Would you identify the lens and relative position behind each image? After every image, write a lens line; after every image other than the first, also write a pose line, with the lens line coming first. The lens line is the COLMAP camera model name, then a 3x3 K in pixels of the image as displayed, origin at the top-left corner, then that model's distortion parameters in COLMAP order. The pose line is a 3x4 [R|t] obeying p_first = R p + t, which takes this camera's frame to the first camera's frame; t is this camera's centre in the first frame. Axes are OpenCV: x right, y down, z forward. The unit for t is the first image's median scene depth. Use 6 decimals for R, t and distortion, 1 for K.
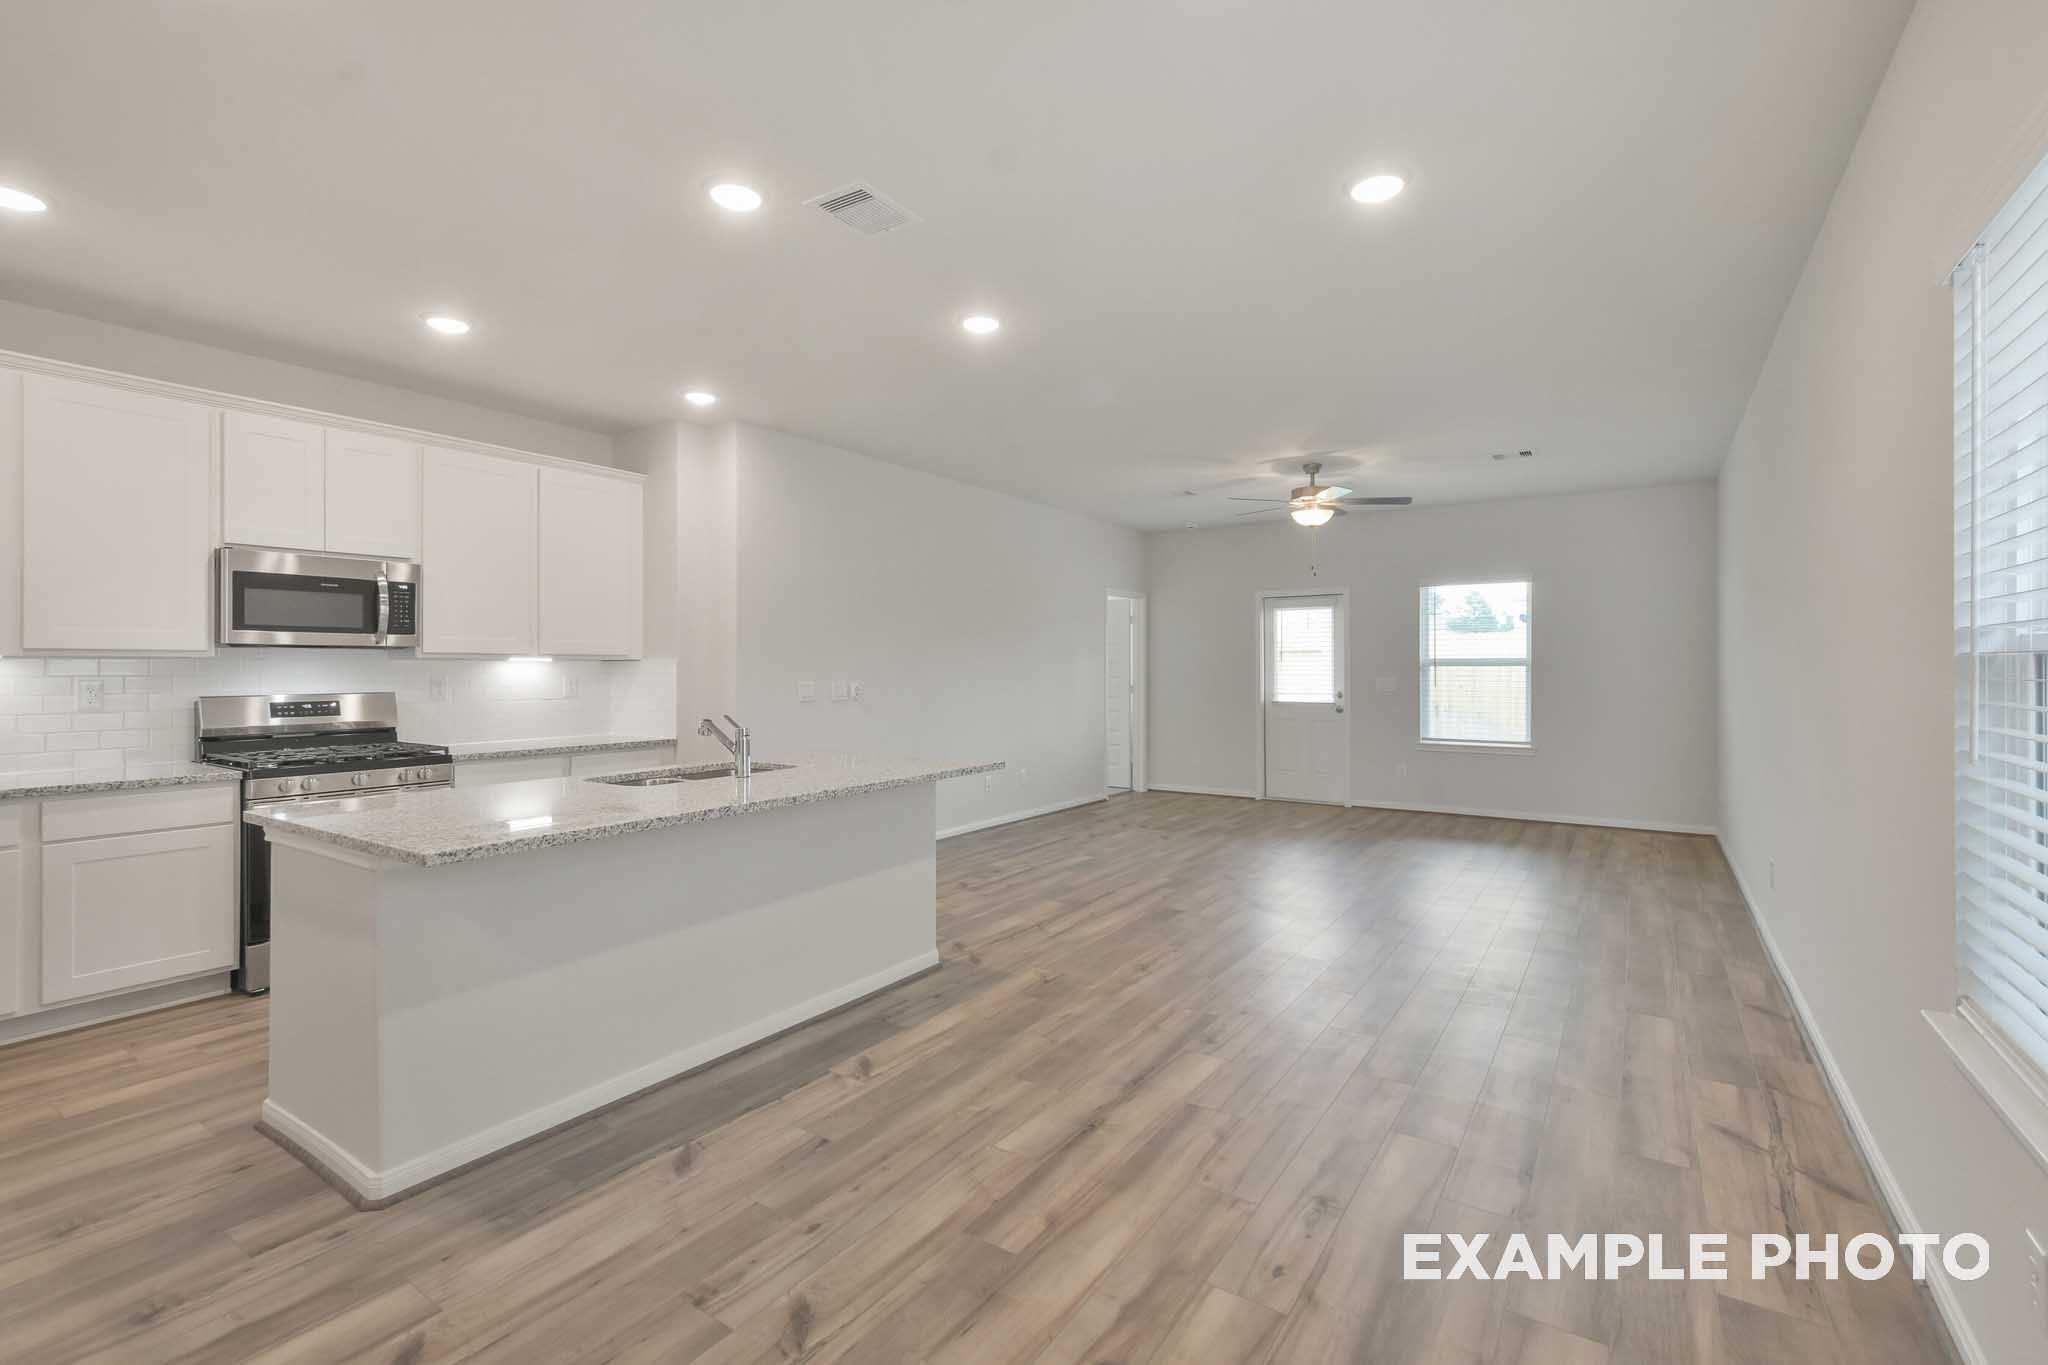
lens RADIAL K [[920.2, 0, 1022.0], [0, 920.2, 666.1], [0, 0, 1]] dist [-0.000225, -0.000596]
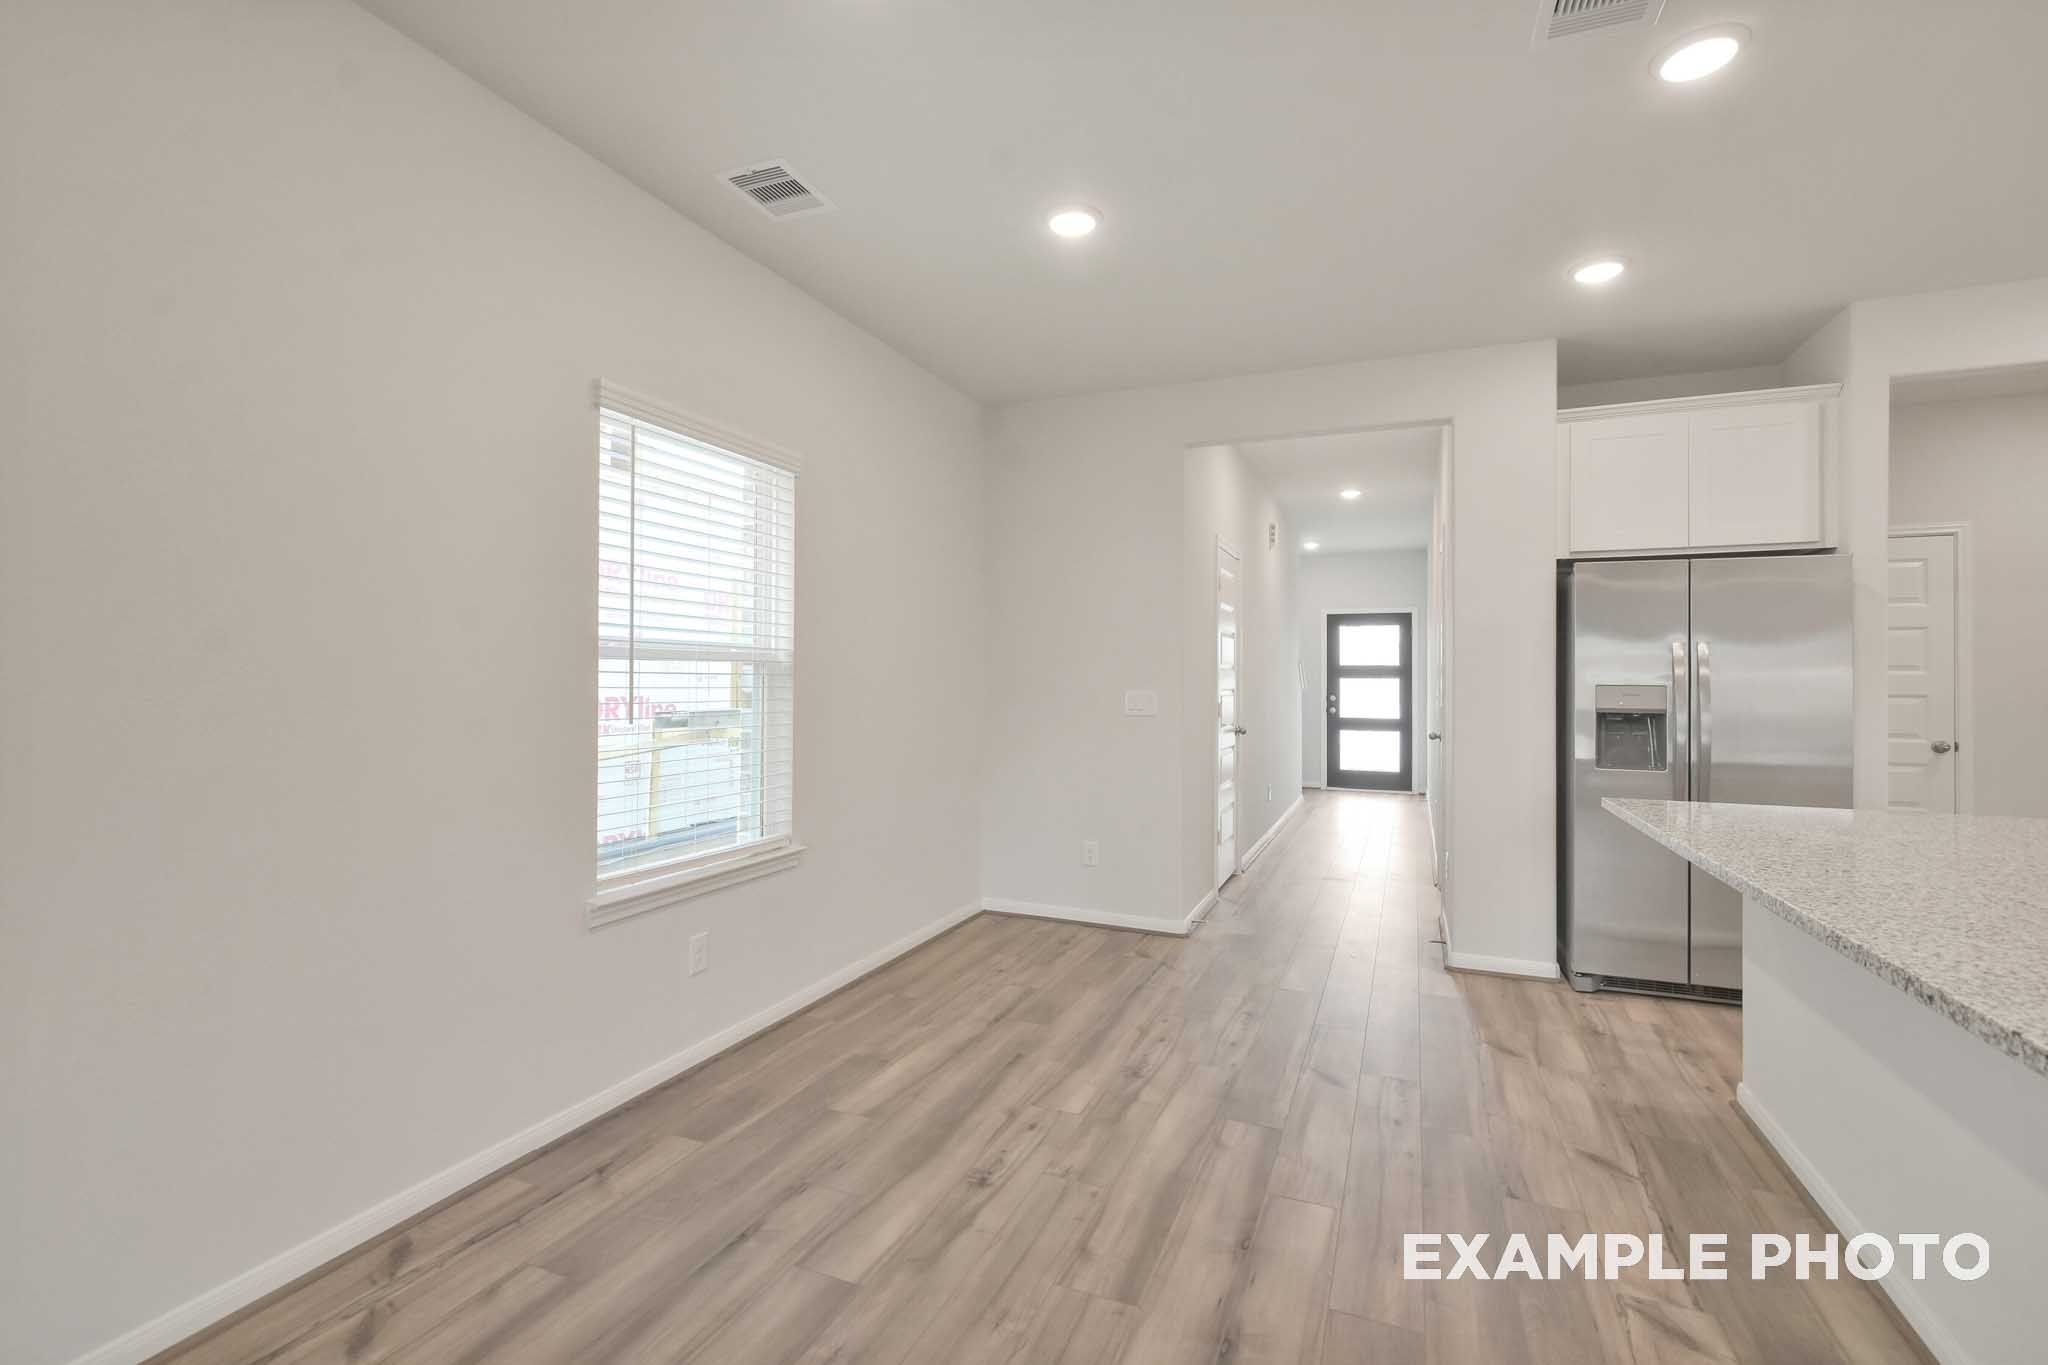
lens RADIAL K [[904.8, 0, 1030.0], [0, 904.8, 670.1], [0, 0, 1]] dist [0.000911, -0.000516]
pose [[-0.980593, -0.005678, -0.195970, 0.263701], [-0.003659, 0.999936, -0.010665, 0.009798], [0.196019, -0.009741, -0.980552, 1.112233]]
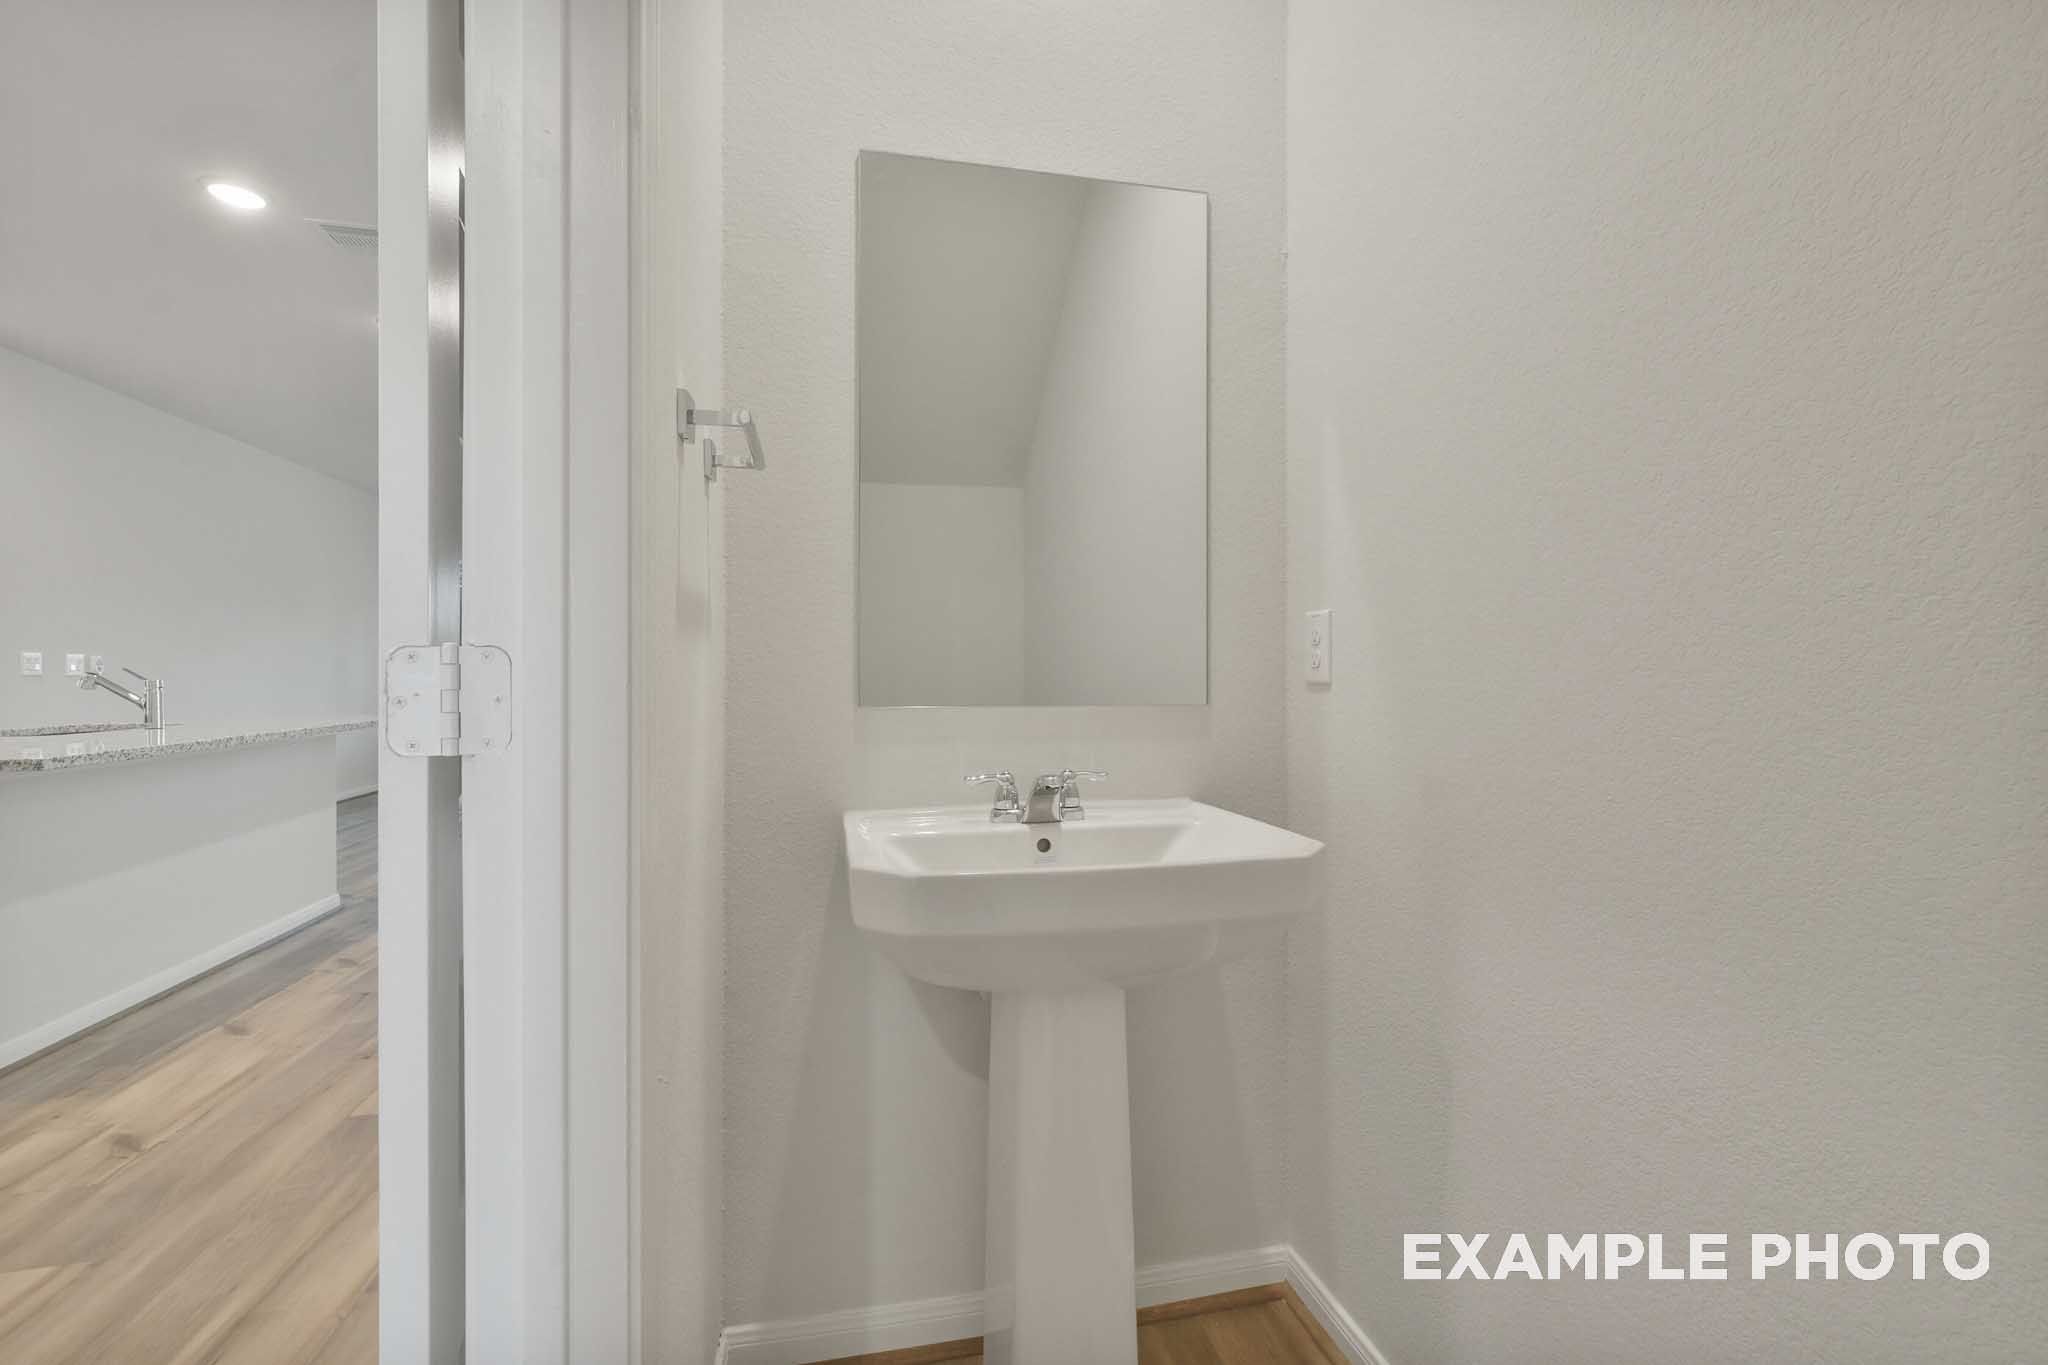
lens RADIAL K [[923.1, 0, 1022.8], [0, 923.1, 673.2], [0, 0, 1]] dist [-0.001105, -0.000409]
pose [[0.692792, 0.003321, 0.721130, -0.315027], [-0.004515, 0.999990, -0.000267, 0.047407], [-0.721123, -0.003071, 0.692800, -0.324054]]
